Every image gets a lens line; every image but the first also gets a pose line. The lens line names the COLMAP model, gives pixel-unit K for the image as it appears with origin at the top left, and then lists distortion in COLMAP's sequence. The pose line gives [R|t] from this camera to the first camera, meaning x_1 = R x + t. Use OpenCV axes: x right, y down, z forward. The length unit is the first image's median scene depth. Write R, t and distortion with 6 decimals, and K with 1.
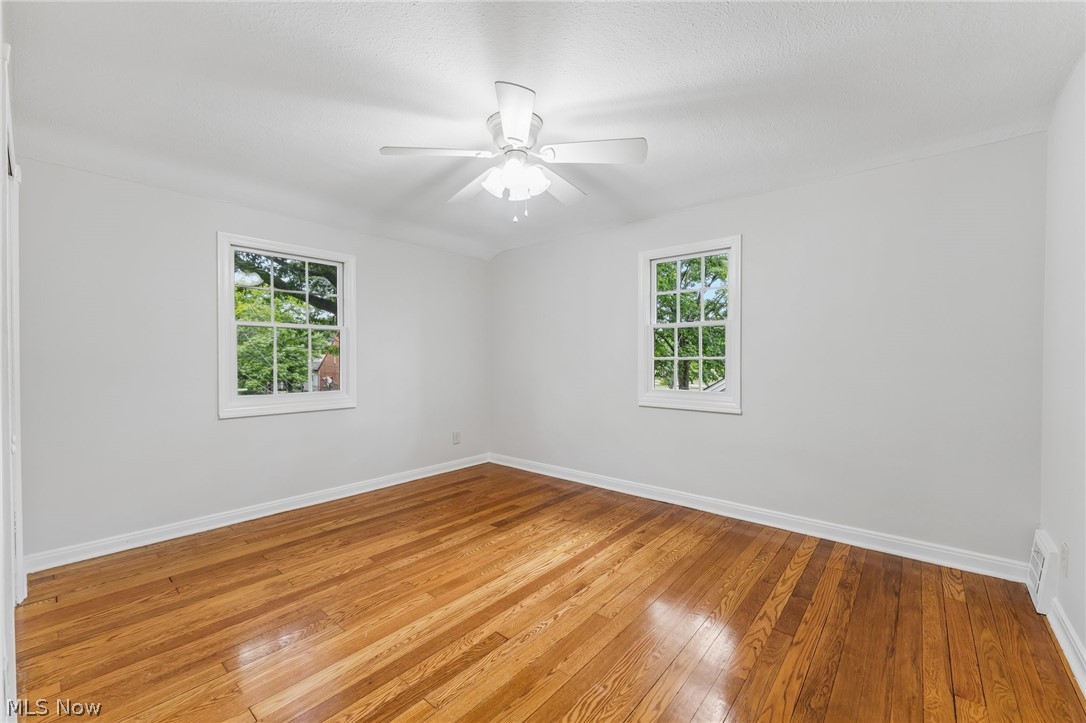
lens RADIAL K [[443.9, 0, 529.2], [0, 443.9, 367.1], [0, 0, 1]] dist [0.000838, 0.000156]
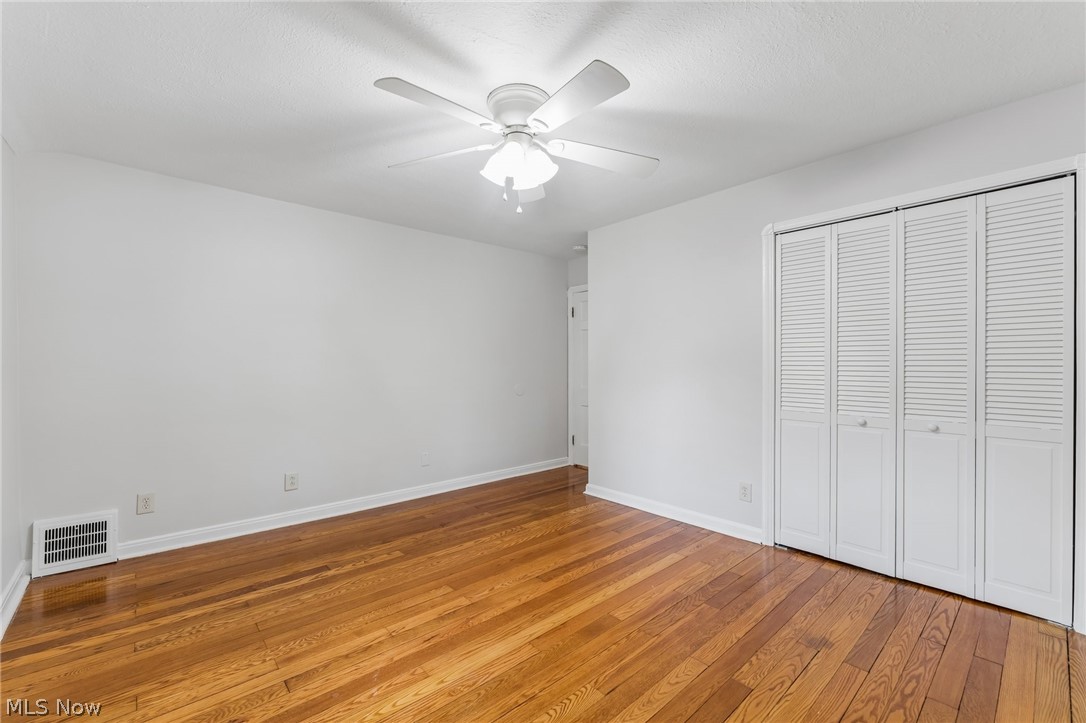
lens RADIAL K [[446.4, 0, 526.1], [0, 446.4, 362.5], [0, 0, 1]] dist [0.000822, 0.000069]
pose [[-0.989964, 0.001139, 0.141315, -0.143671], [0.004883, 0.999646, 0.026147, -0.029606], [-0.141235, 0.026575, -0.989619, 1.617261]]
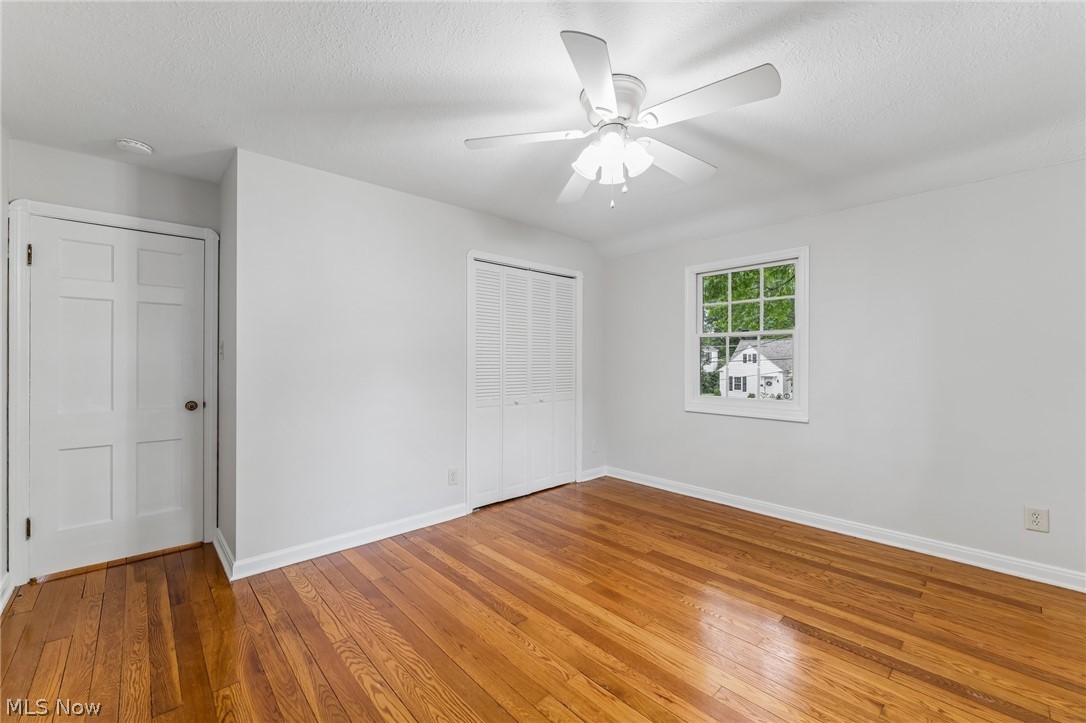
lens RADIAL K [[445.3, 0, 543.0], [0, 445.3, 361.5], [0, 0, 1]] dist [-0.000239, -0.000082]
pose [[-0.106051, -0.000057, -0.994361, 0.724462], [-0.026530, 0.999644, 0.002772, -0.020009], [0.994007, 0.026674, -0.106015, 0.831358]]
